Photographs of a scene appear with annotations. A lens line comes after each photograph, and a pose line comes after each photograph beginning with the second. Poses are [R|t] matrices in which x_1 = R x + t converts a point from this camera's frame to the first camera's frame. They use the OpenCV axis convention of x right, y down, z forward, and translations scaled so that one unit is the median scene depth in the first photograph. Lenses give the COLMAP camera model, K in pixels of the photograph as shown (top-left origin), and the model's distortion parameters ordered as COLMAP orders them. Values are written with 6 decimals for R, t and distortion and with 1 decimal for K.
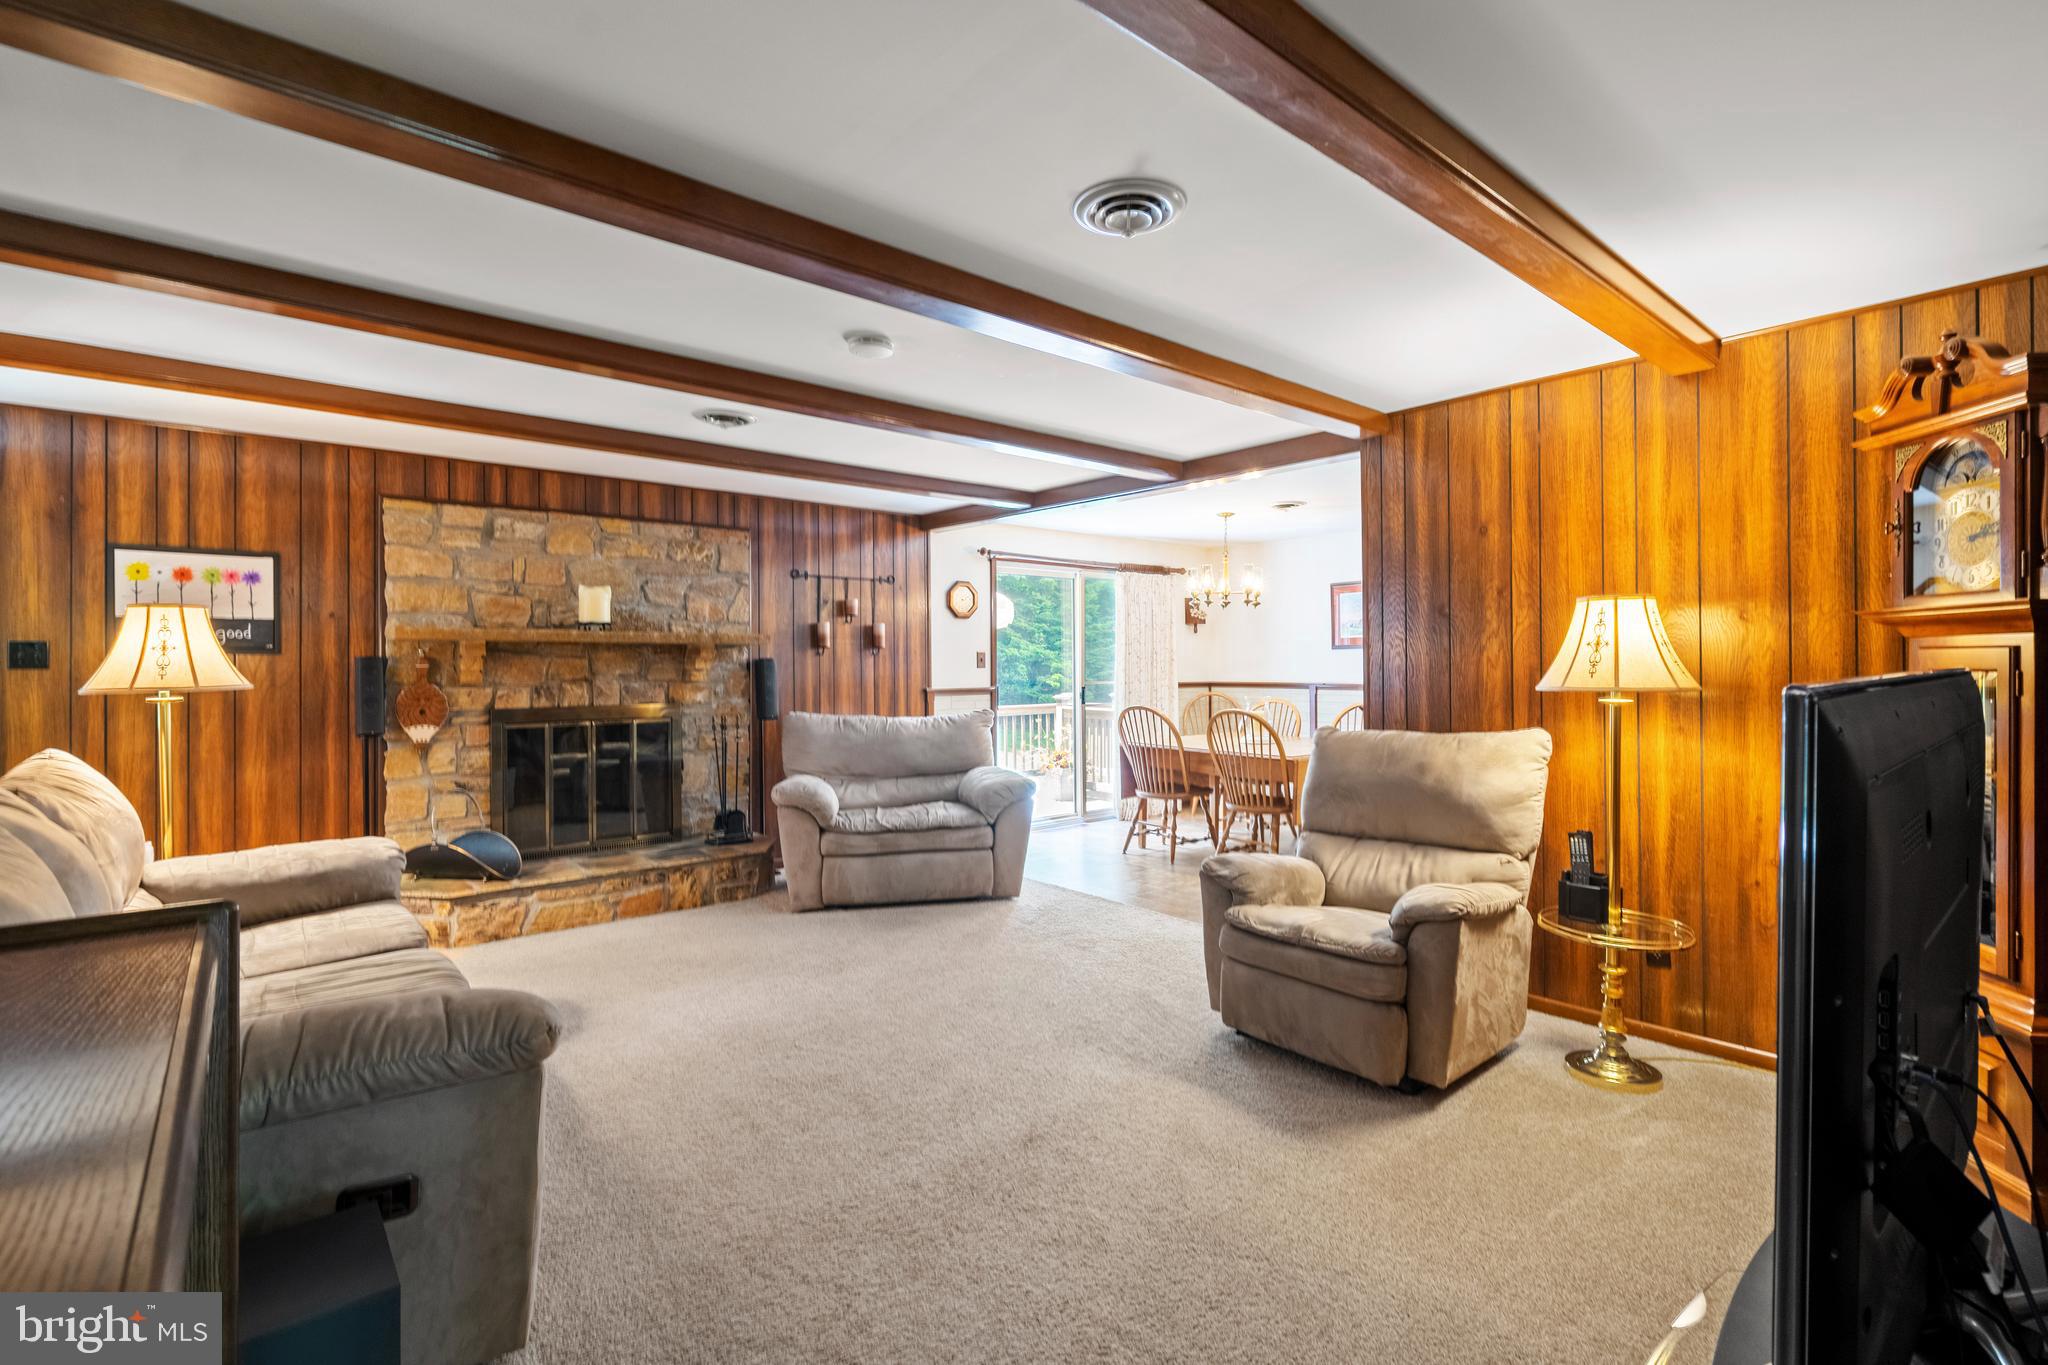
lens RADIAL K [[931.9, 0, 1008.0], [0, 931.9, 669.3], [0, 0, 1]] dist [-0.003115, -0.000015]
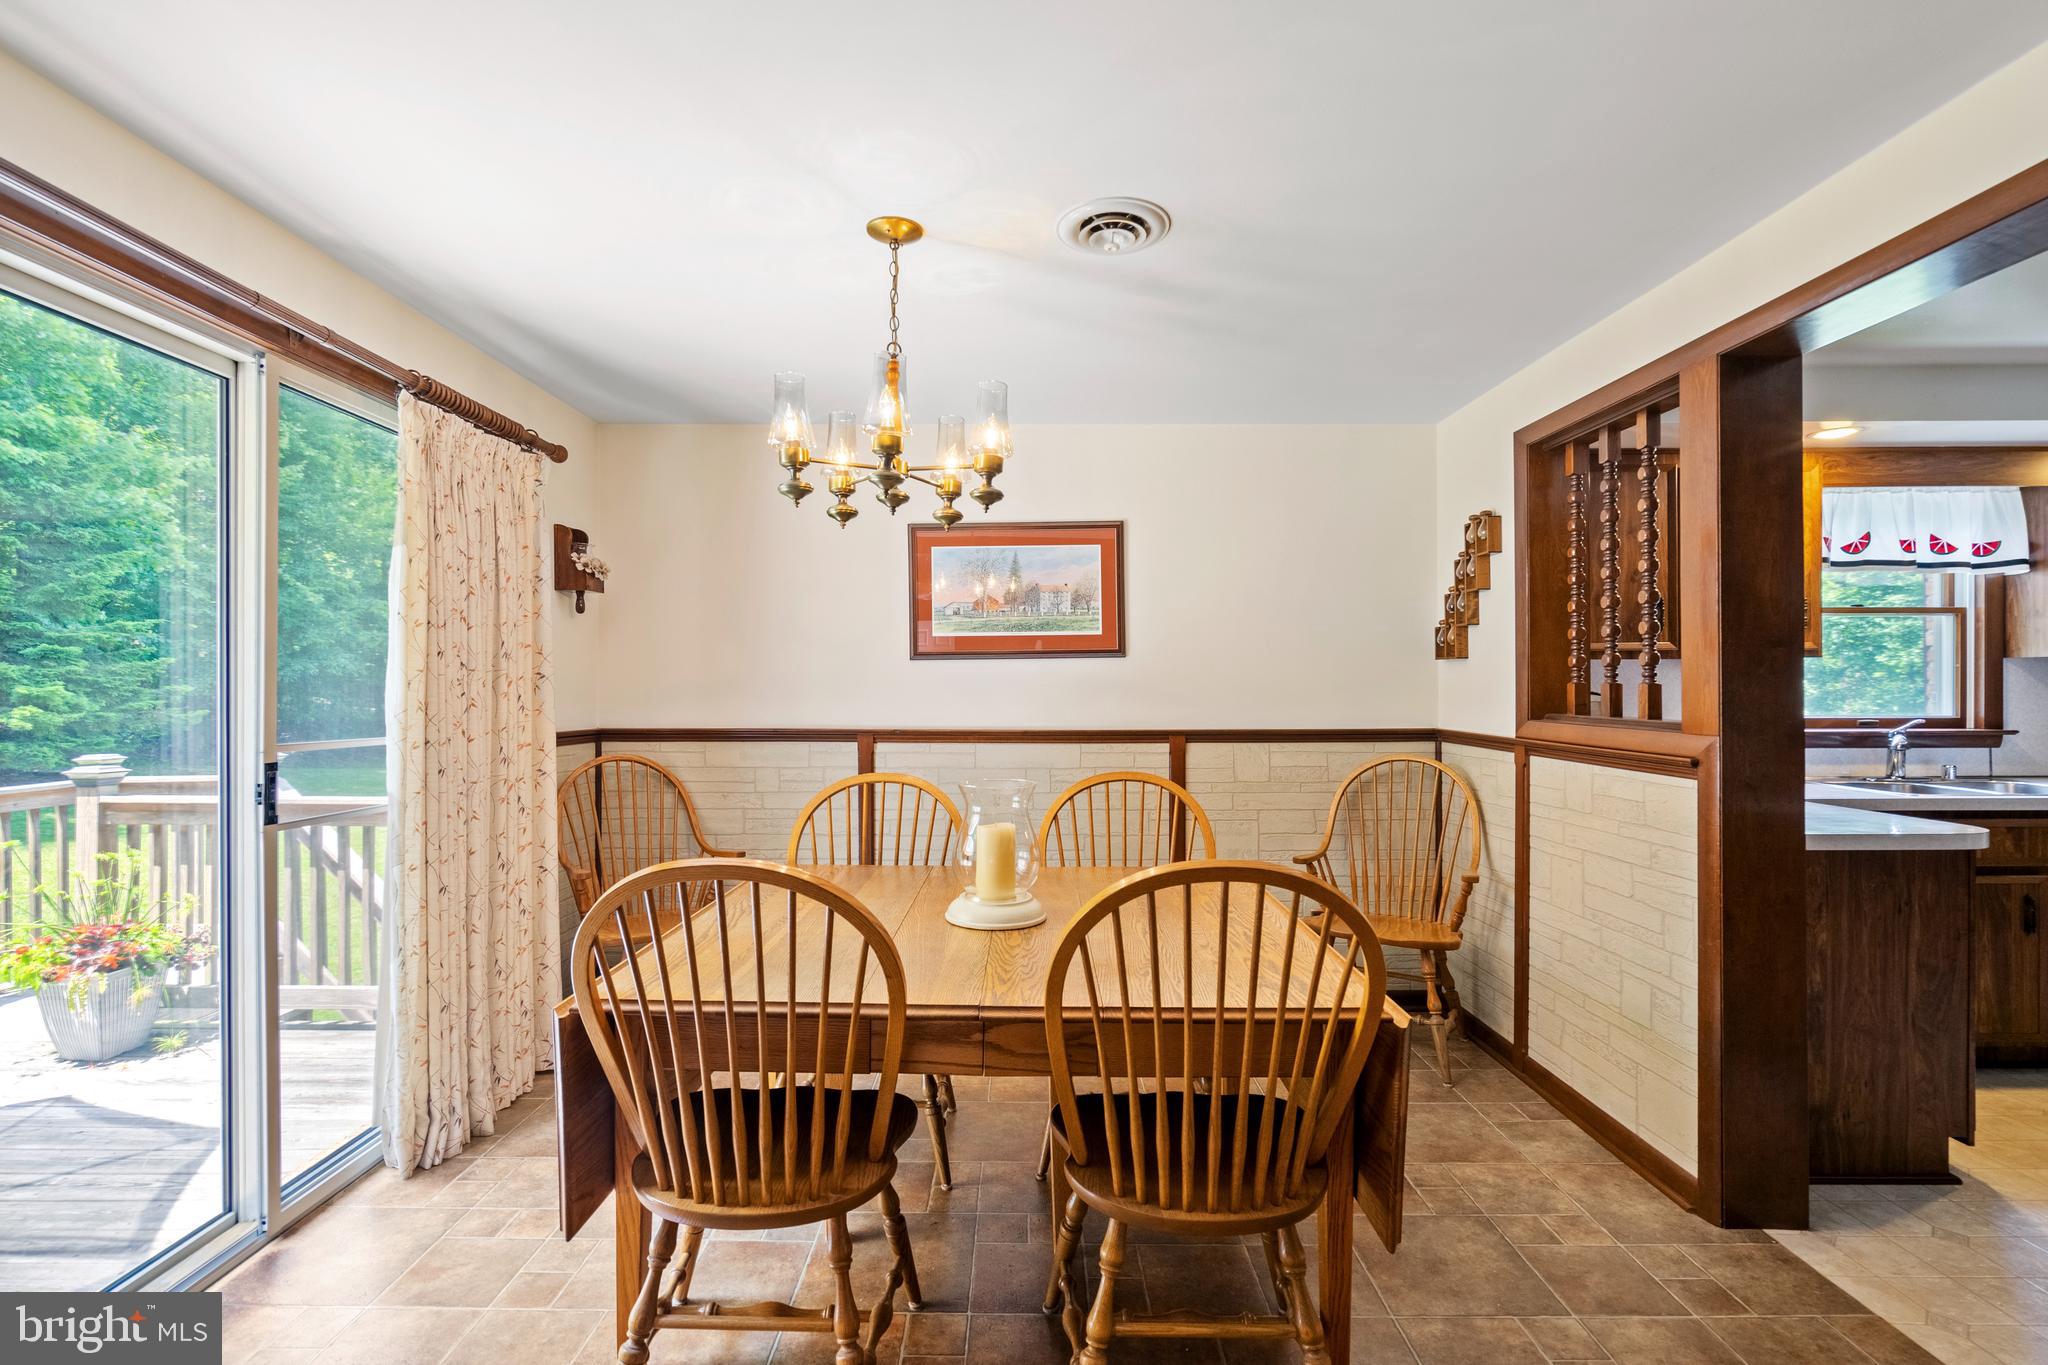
lens RADIAL K [[931.9, 0, 1031.1], [0, 931.9, 689.0], [0, 0, 1]] dist [-0.003115, -0.000015]
pose [[0.631688, 0.005232, 0.775205, 0.007746], [0.001121, 0.999970, -0.007663, -0.001742], [-0.775222, 0.005710, 0.631663, 0.761797]]
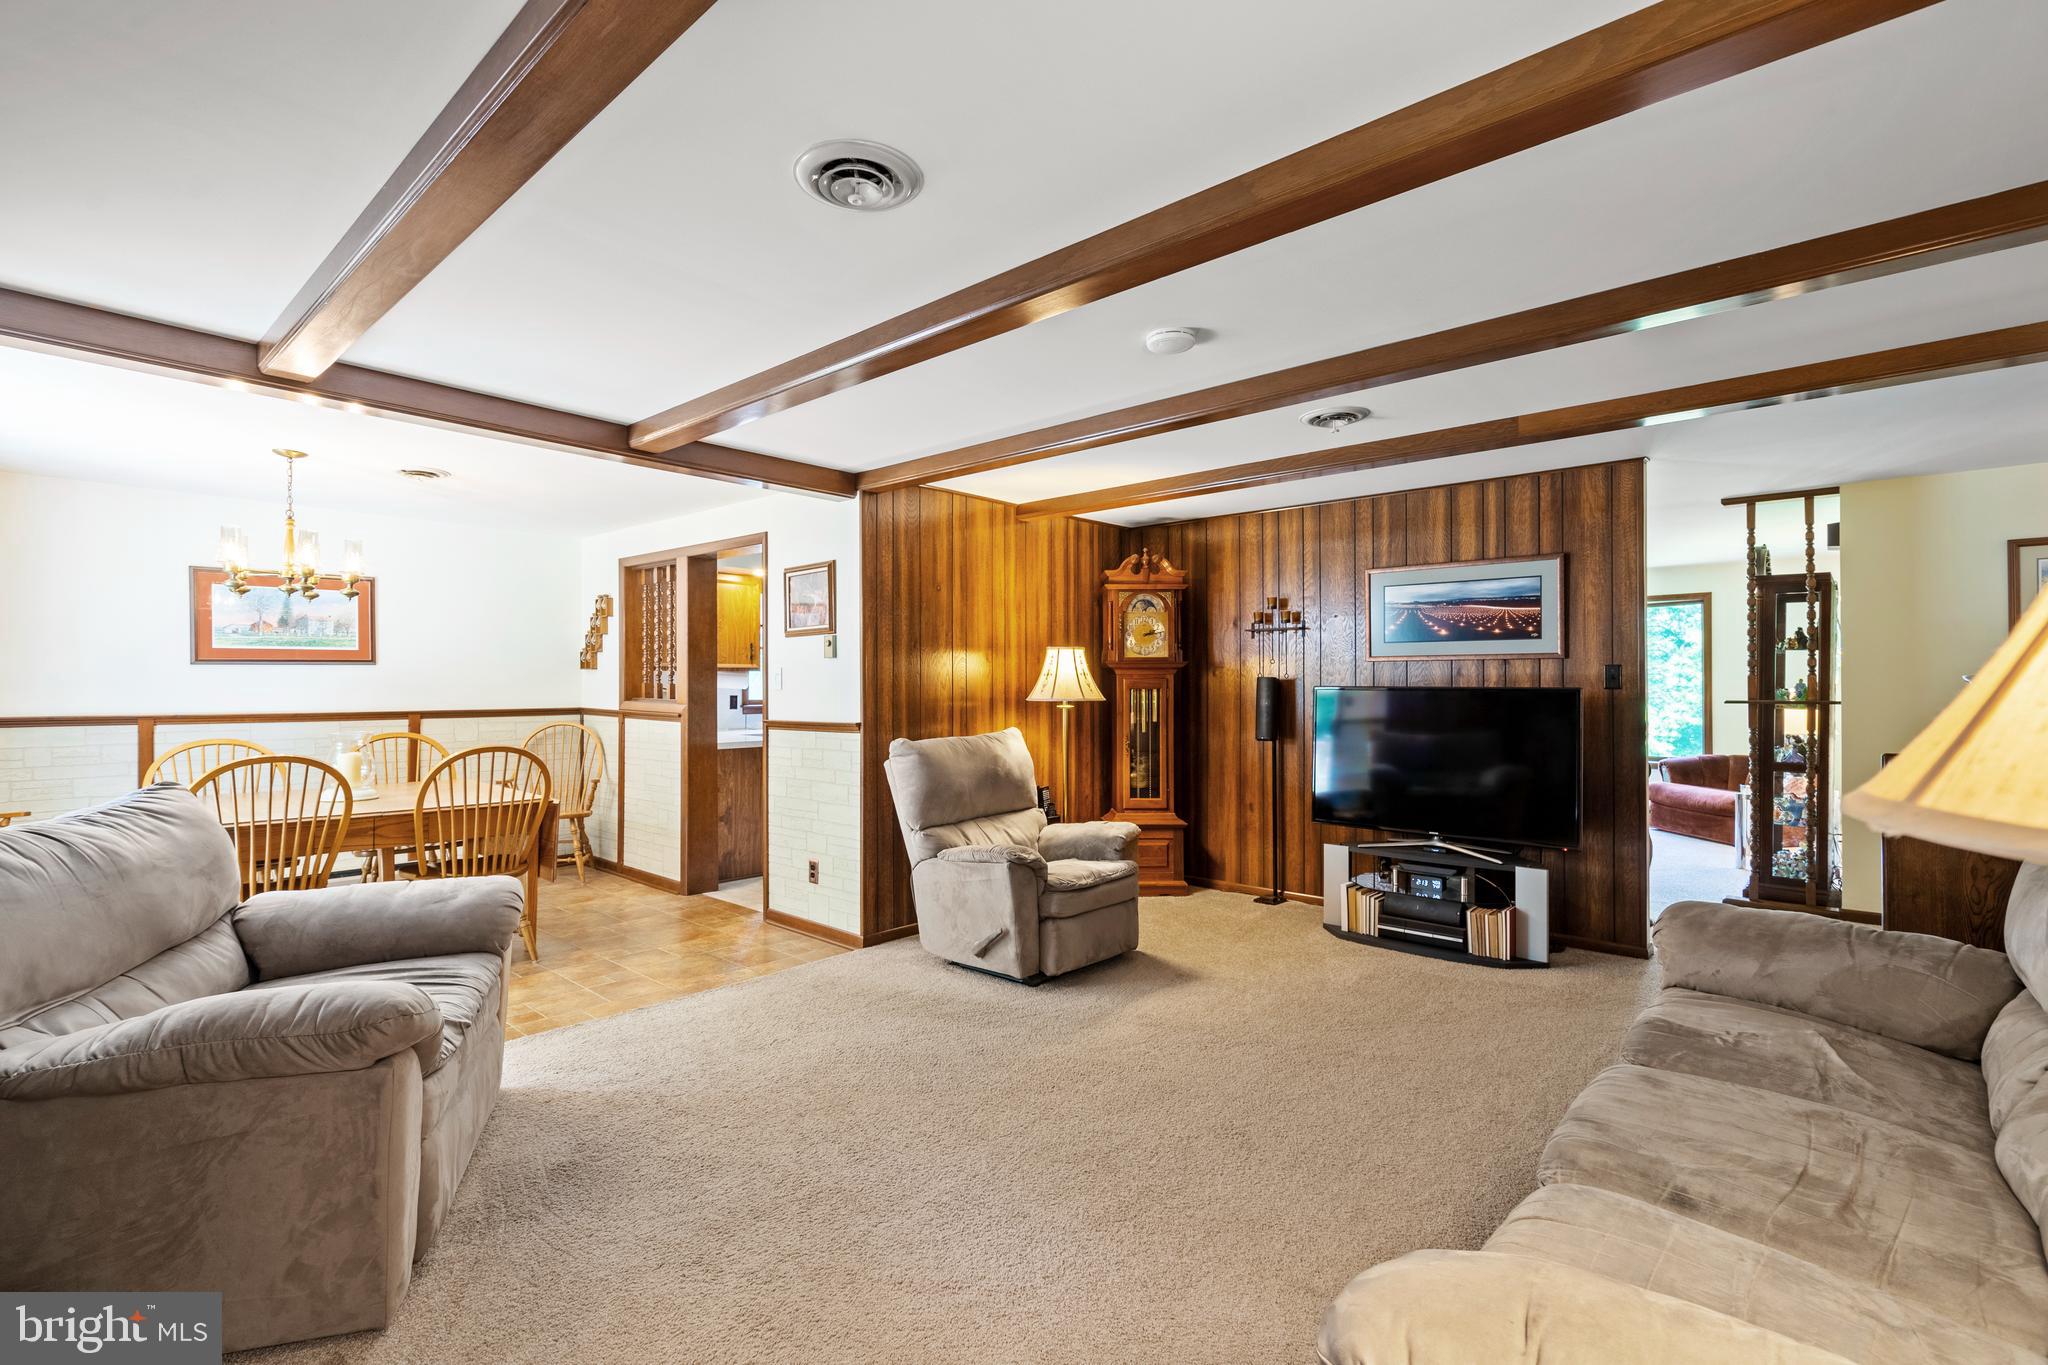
lens RADIAL K [[931.9, 0, 1022.7], [0, 931.9, 683.1], [0, 0, 1]] dist [-0.003115, -0.000015]
pose [[-0.147535, 0.006917, 0.989033, -0.484133], [0.004506, 0.999970, -0.006321, 0.000124], [-0.989047, 0.003524, -0.147562, 0.598171]]
